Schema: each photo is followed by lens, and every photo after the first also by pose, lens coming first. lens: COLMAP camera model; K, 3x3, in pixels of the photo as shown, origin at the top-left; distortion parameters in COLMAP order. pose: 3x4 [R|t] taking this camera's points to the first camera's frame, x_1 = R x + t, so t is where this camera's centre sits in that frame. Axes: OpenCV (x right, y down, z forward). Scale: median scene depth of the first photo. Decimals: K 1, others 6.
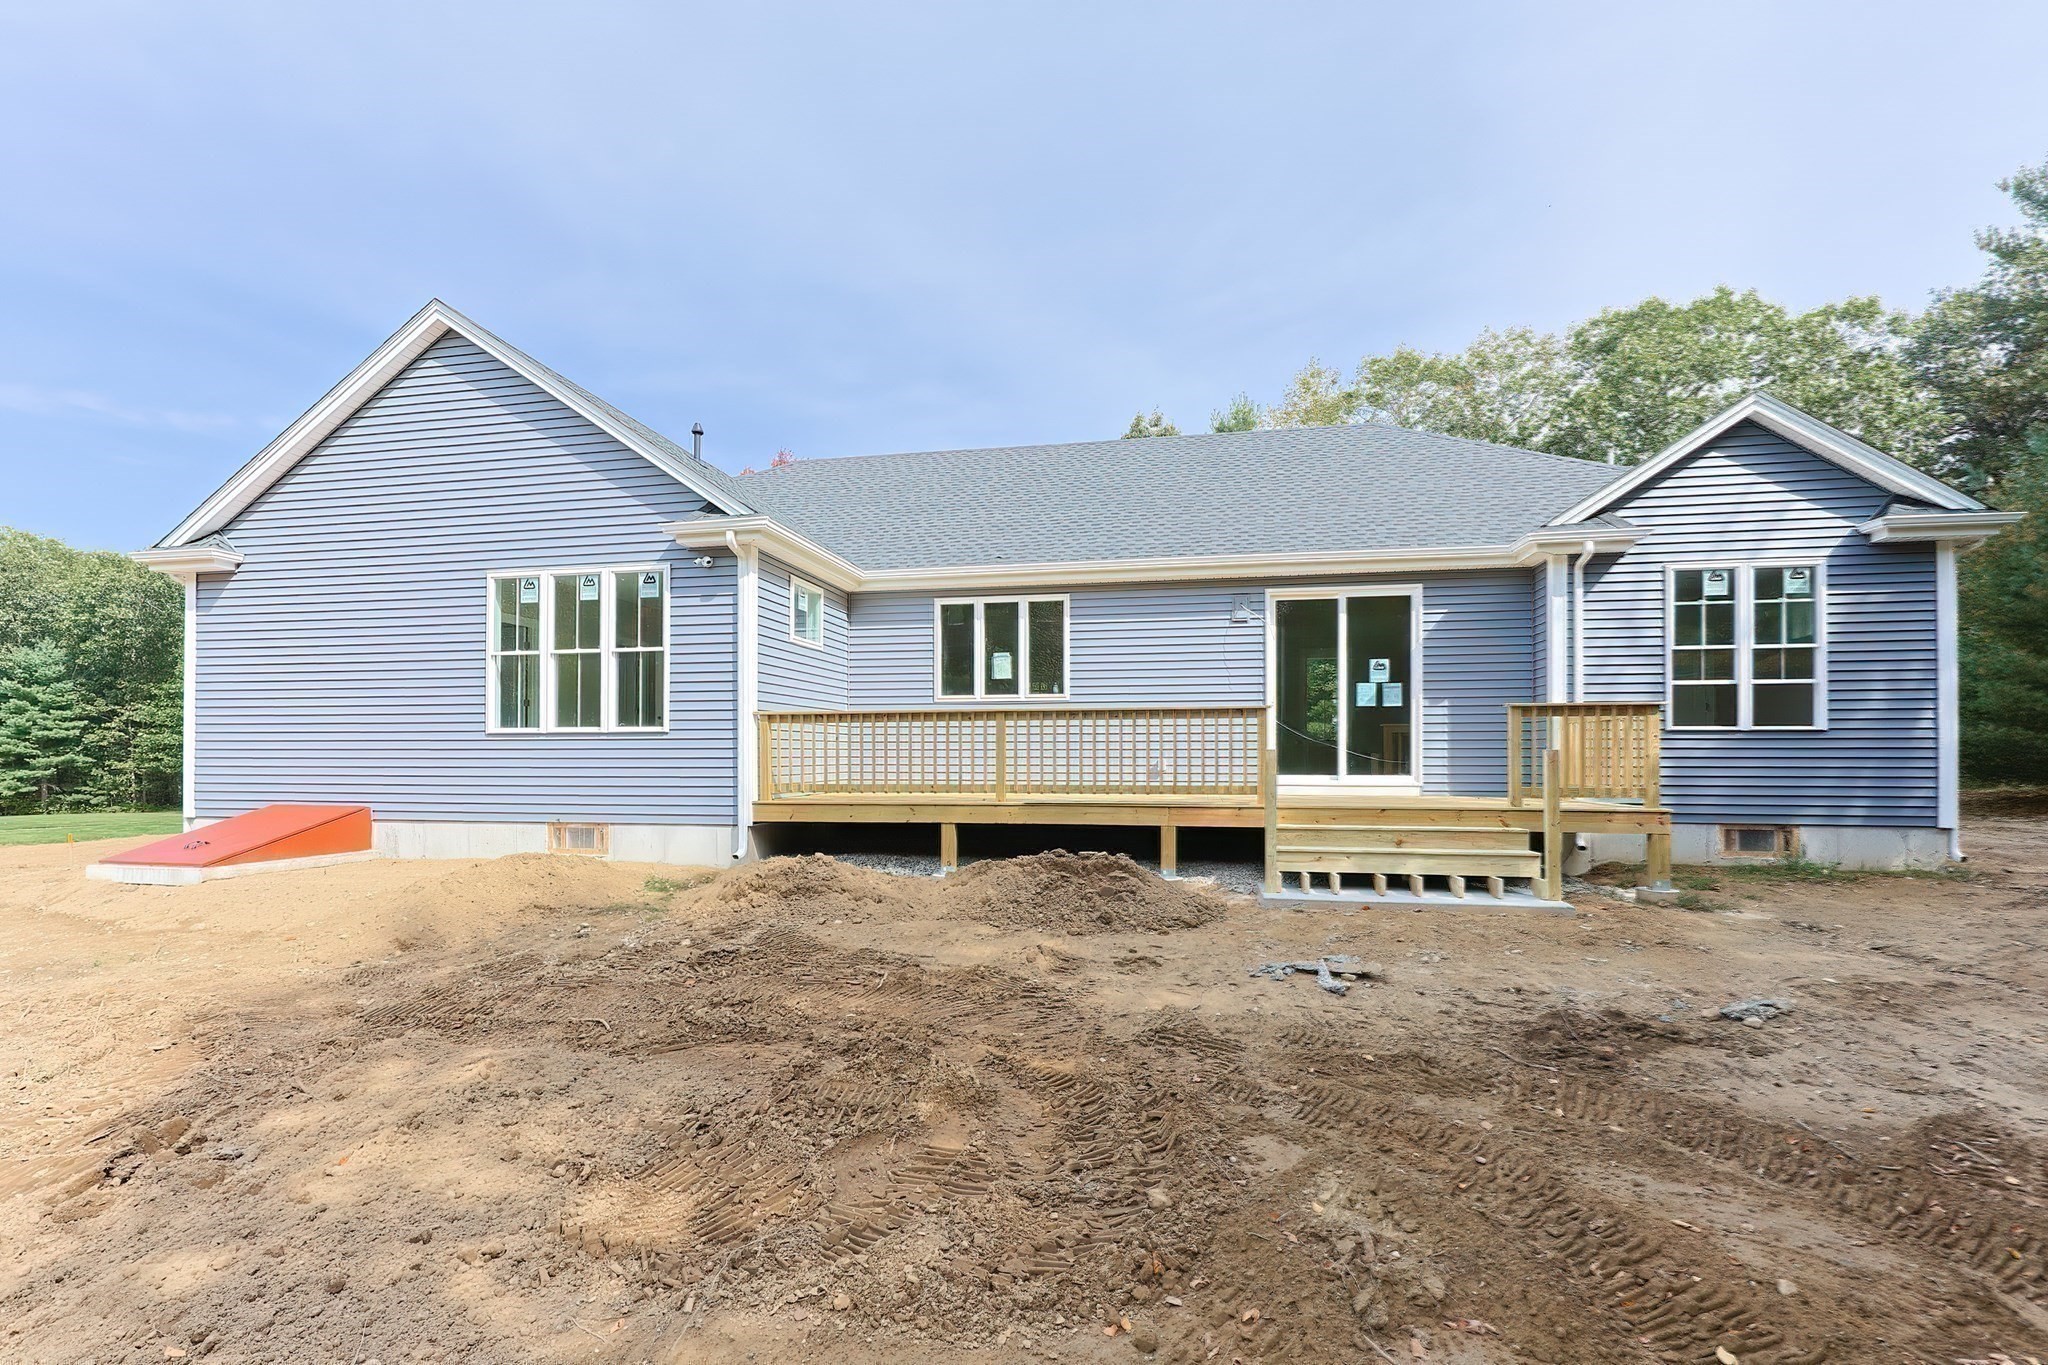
lens RADIAL K [[889.9, 0, 1041.0], [0, 889.9, 751.2], [0, 0, 1]] dist [0.002716, -0.001075]
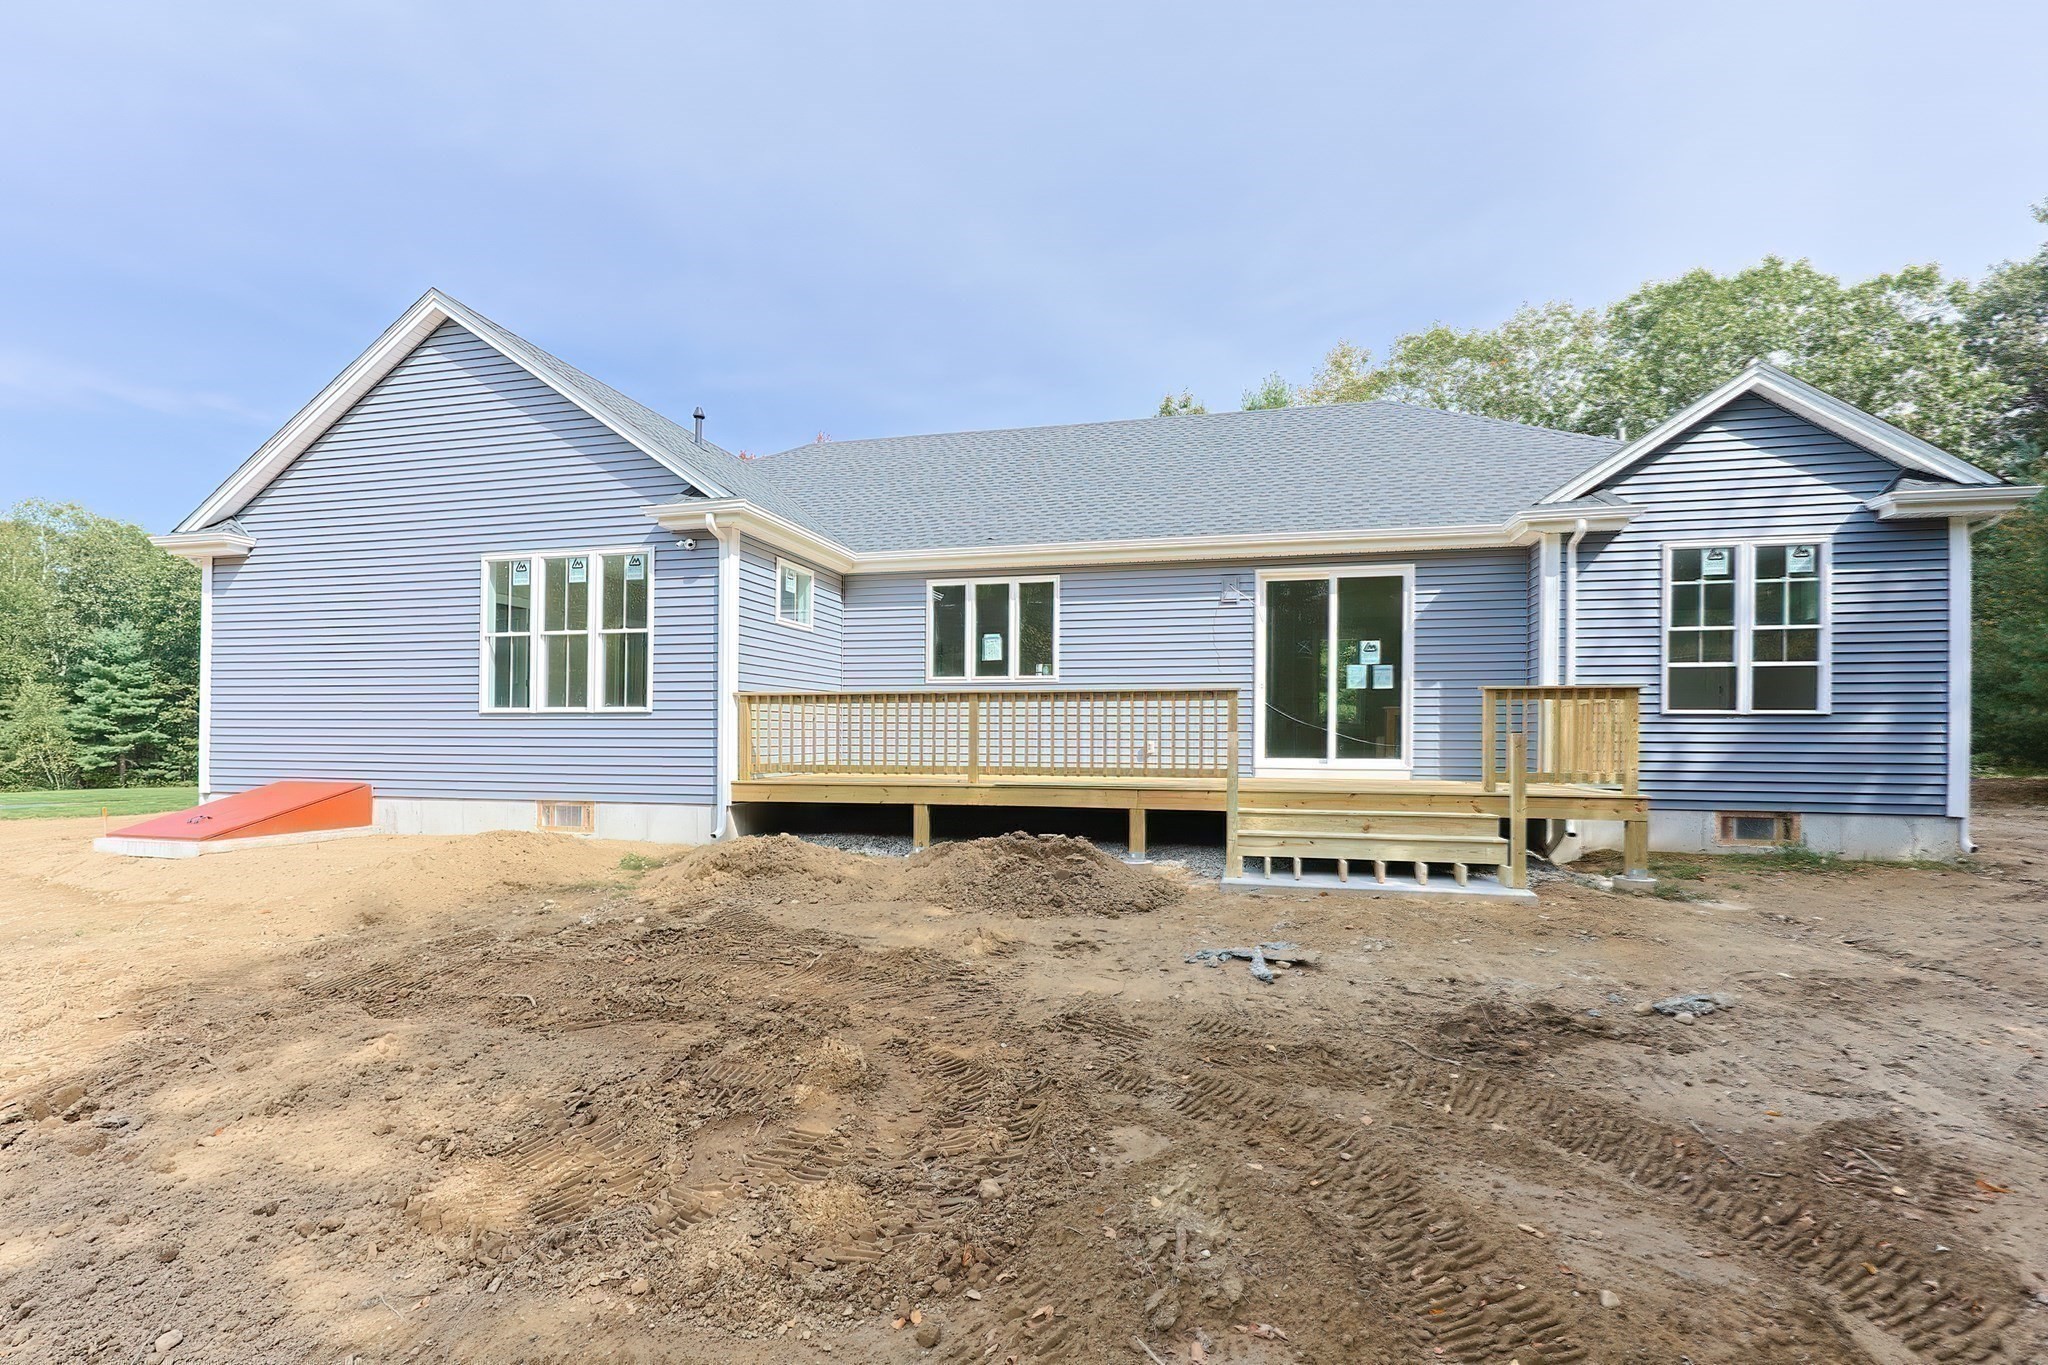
lens RADIAL K [[889.9, 0, 1053.6], [0, 889.9, 727.8], [0, 0, 1]] dist [0.002716, -0.001075]
pose [[0.999222, 0.004174, -0.039214, 0.078189], [-0.004355, 0.999980, -0.004536, -0.001036], [0.039195, 0.004704, 0.999221, 0.005470]]
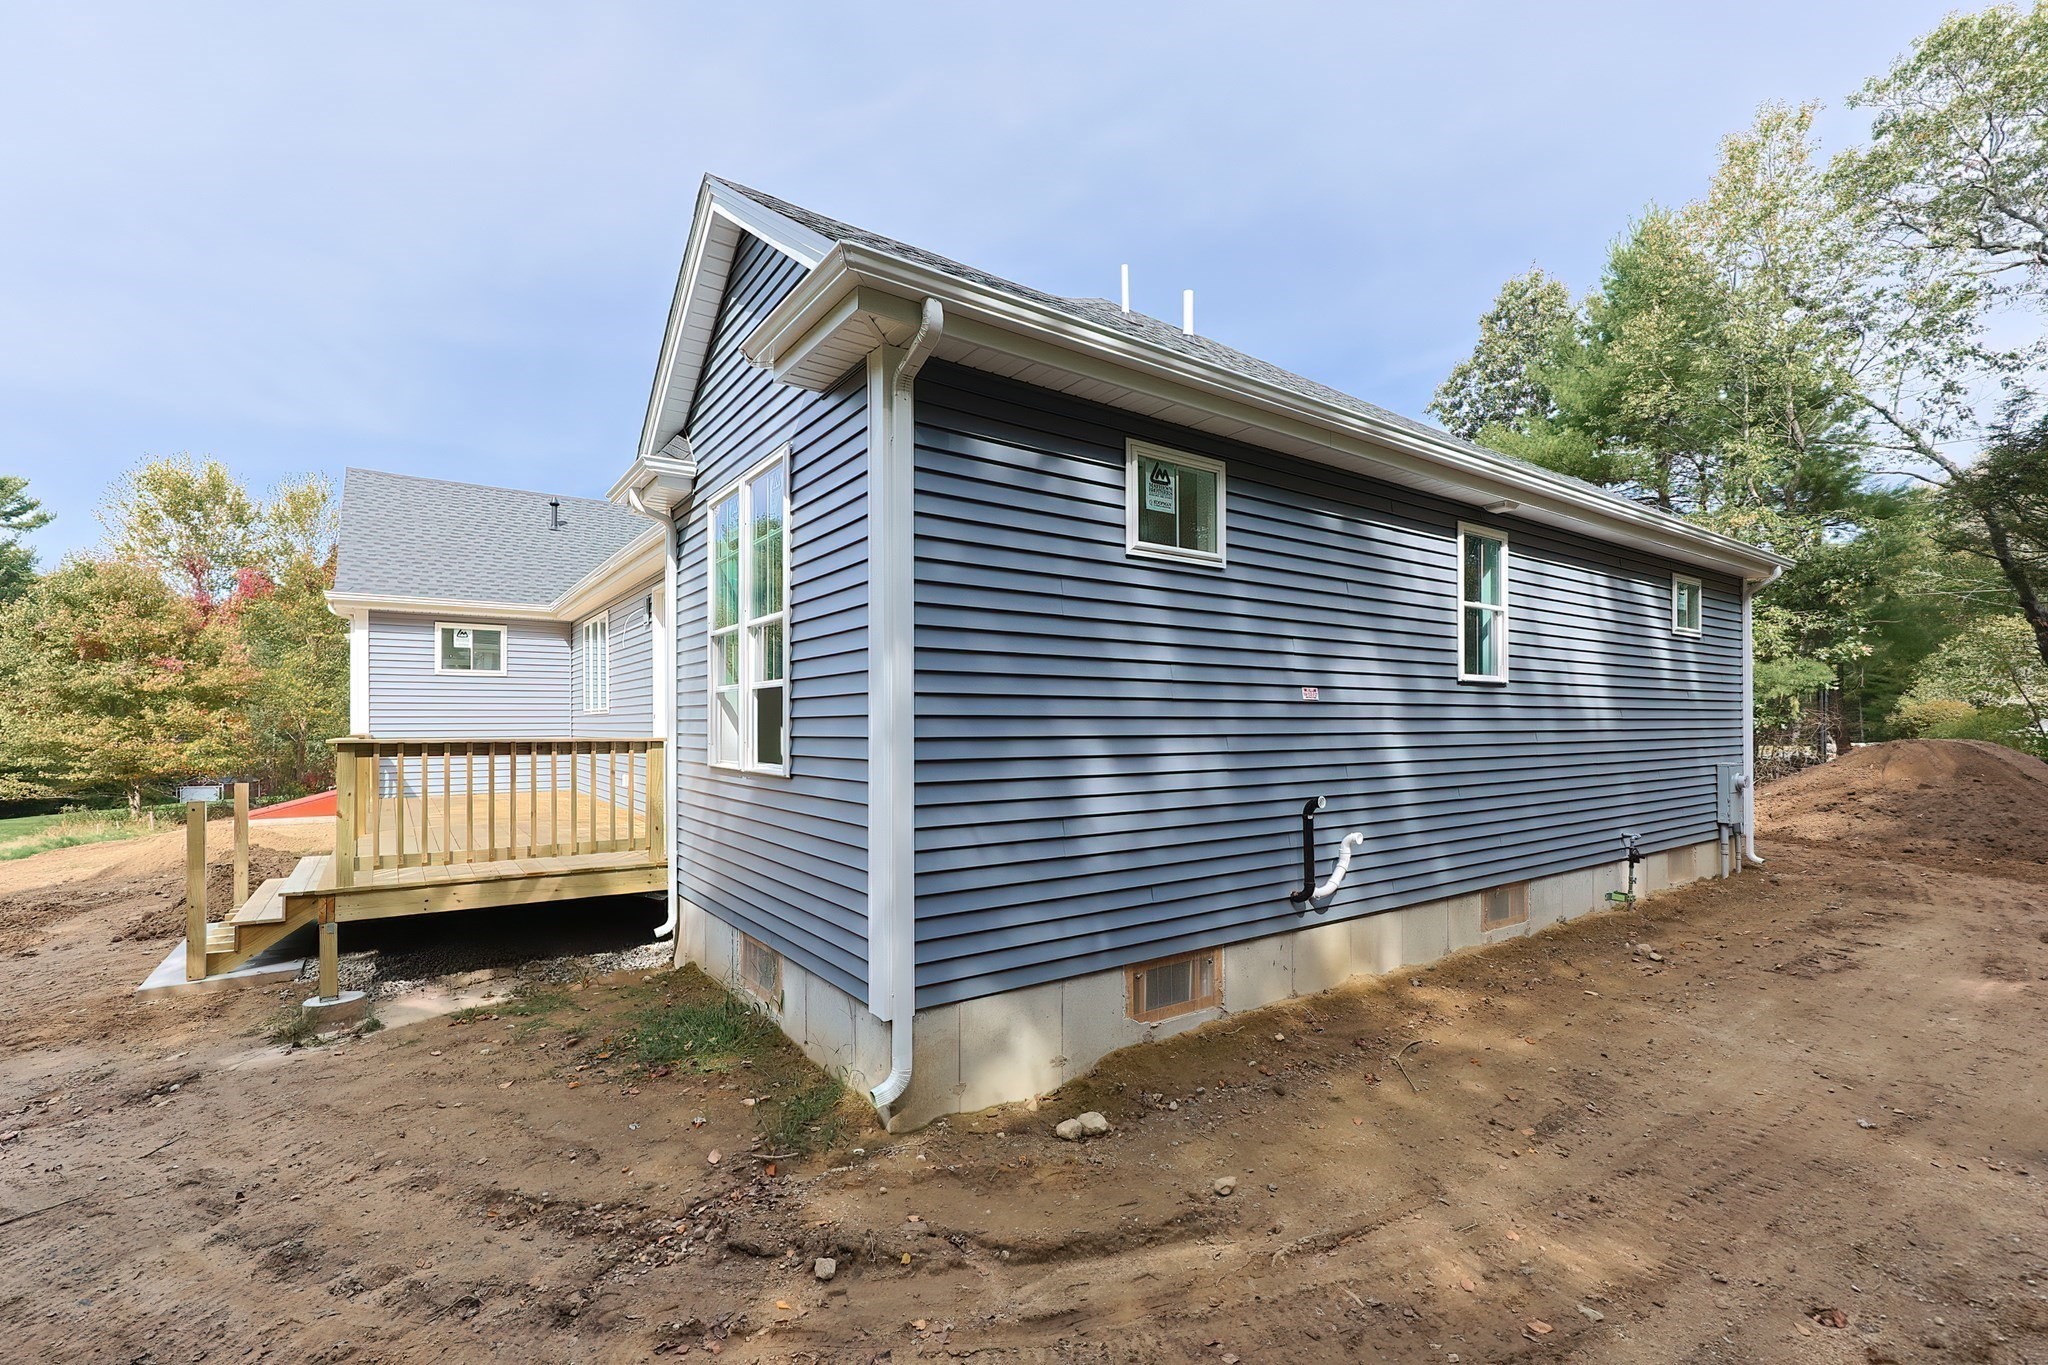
lens RADIAL K [[889.9, 0, 1033.5], [0, 889.9, 721.3], [0, 0, 1]] dist [0.002716, -0.001075]
pose [[0.721842, -0.003060, -0.692051, 1.315454], [0.006110, 0.999979, 0.001951, -0.055852], [0.692031, -0.005637, 0.721846, 0.715616]]
